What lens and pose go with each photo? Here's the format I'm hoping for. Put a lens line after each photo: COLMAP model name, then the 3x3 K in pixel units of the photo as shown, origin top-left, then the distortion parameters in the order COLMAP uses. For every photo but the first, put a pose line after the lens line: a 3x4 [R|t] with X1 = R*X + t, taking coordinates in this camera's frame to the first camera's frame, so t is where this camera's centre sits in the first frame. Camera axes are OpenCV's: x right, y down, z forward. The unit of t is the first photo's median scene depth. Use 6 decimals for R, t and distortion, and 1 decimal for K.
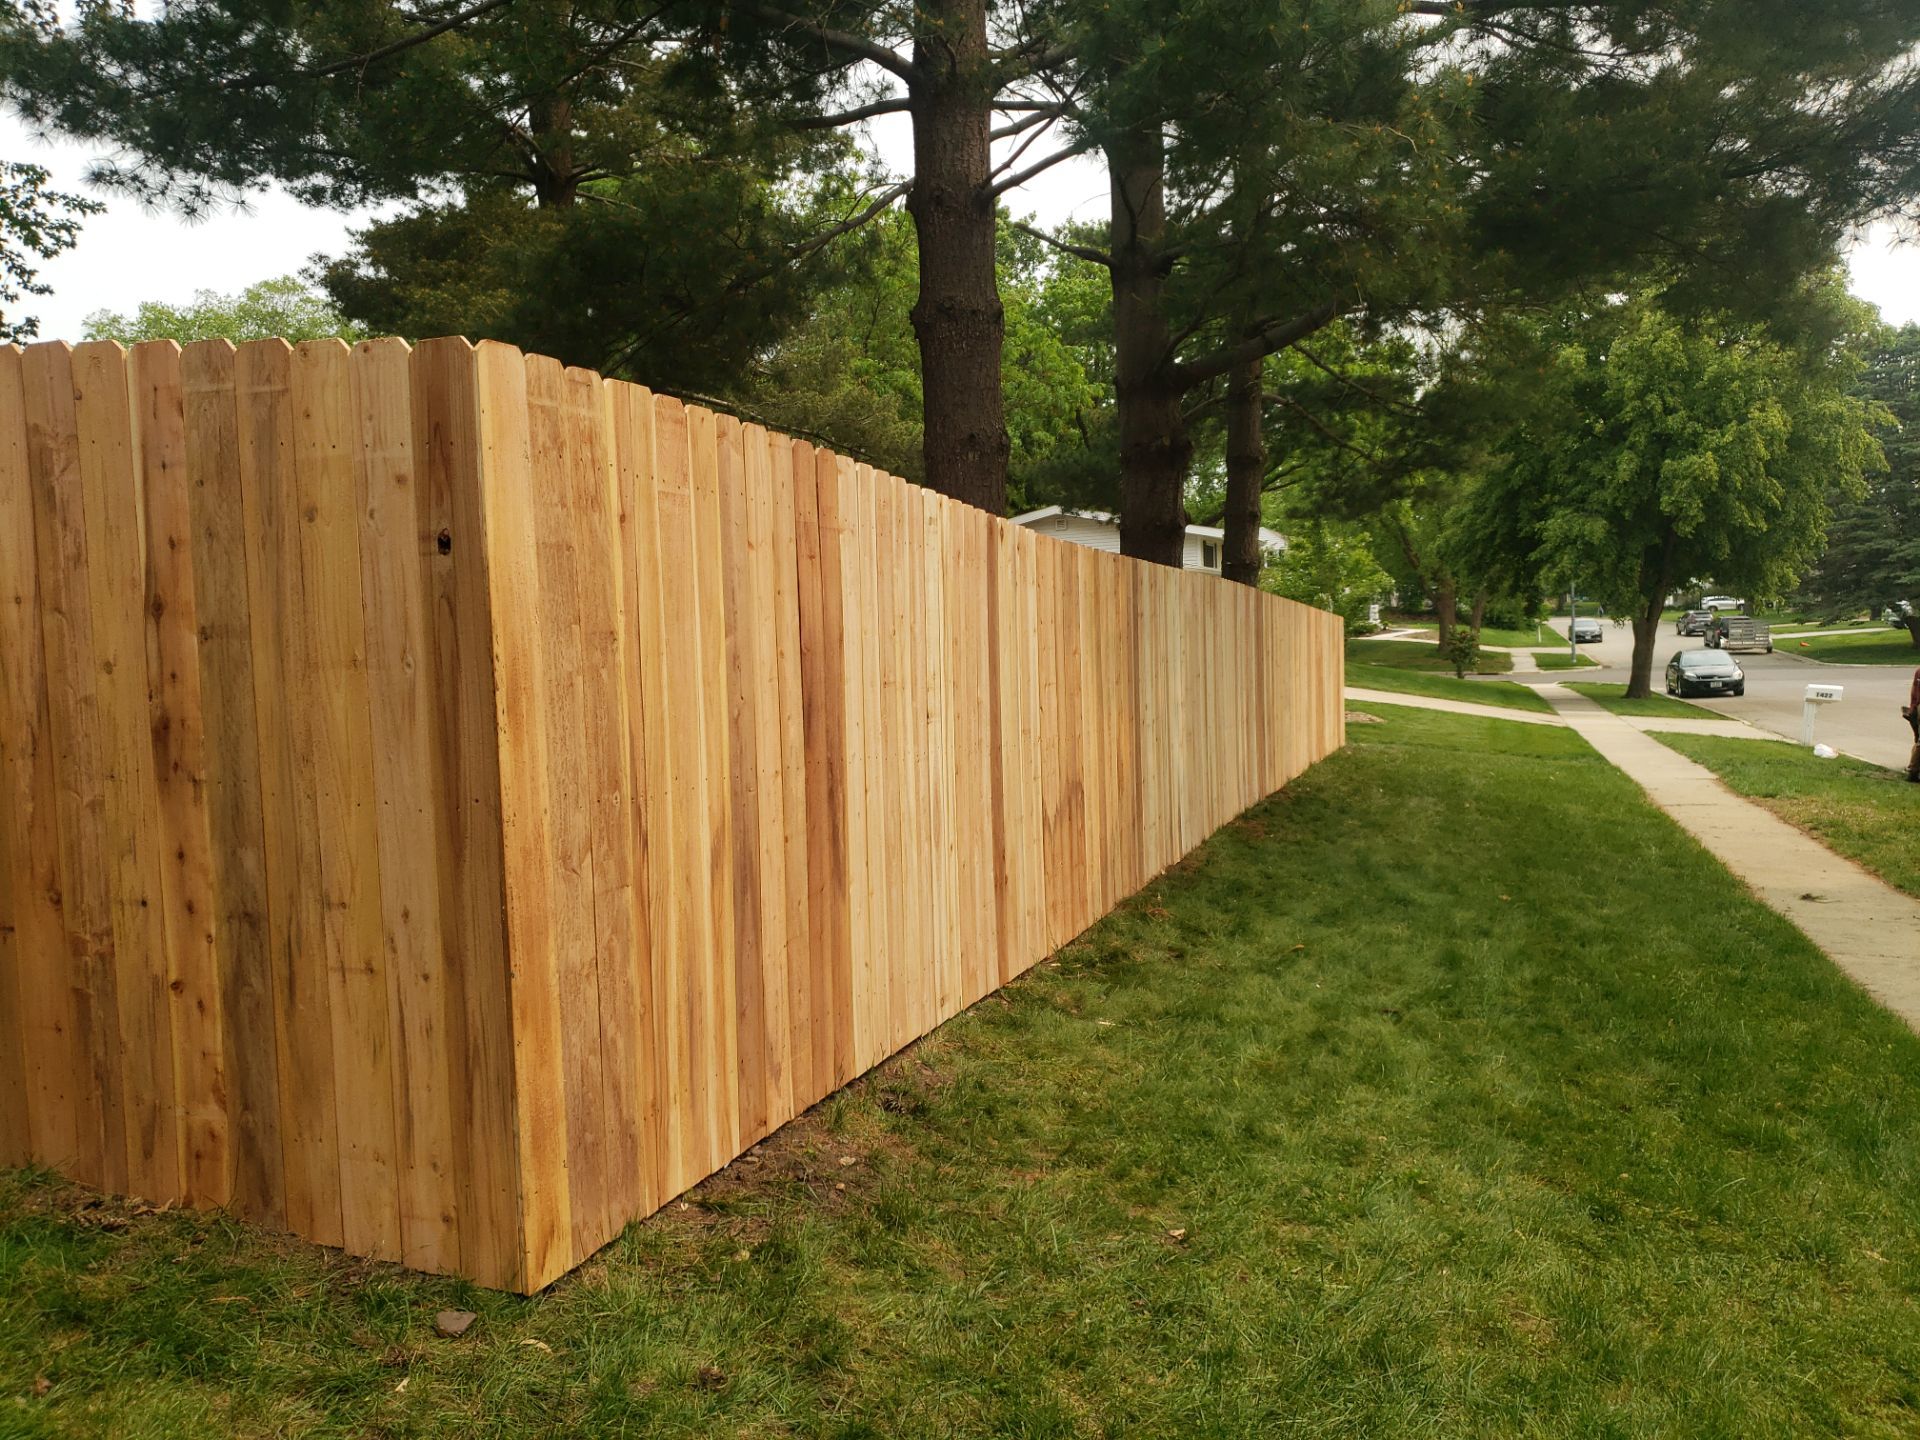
lens RADIAL K [[1537.9, 0, 960.0], [0, 1537.9, 720.0], [0, 0, 1]] dist [-0.043431, 0.082628]
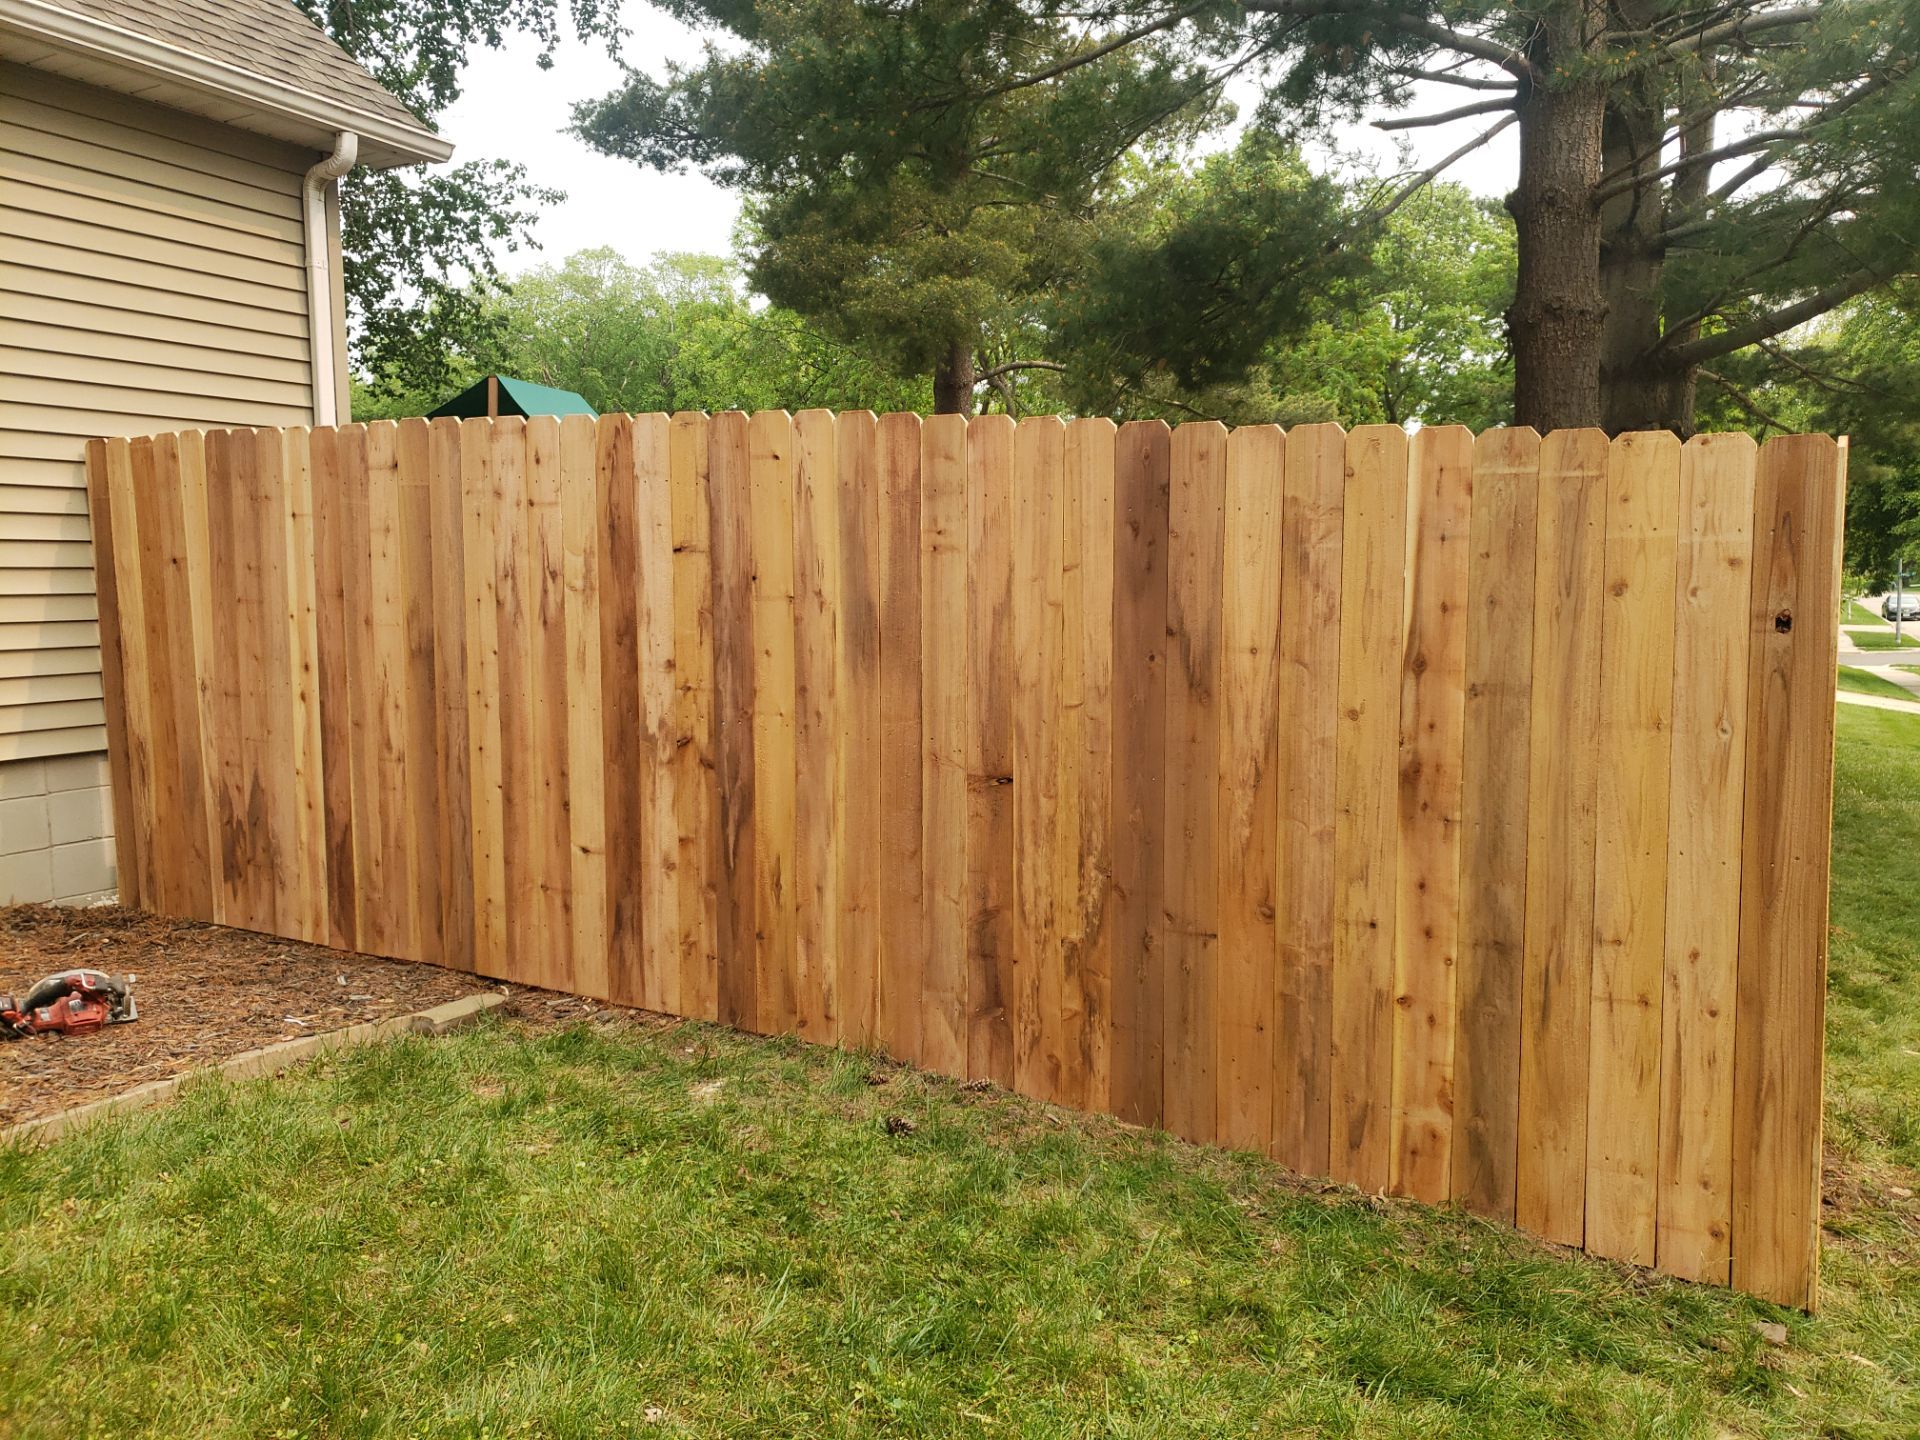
lens RADIAL K [[1529.8, 0, 960.0], [0, 1529.8, 720.0], [0, 0, 1]] dist [0.022011, -0.009851]
pose [[0.988340, 0.033150, -0.148610, -0.682510], [-0.029151, 0.999154, 0.029011, -0.055240], [0.149446, -0.024340, 0.988470, -0.156361]]
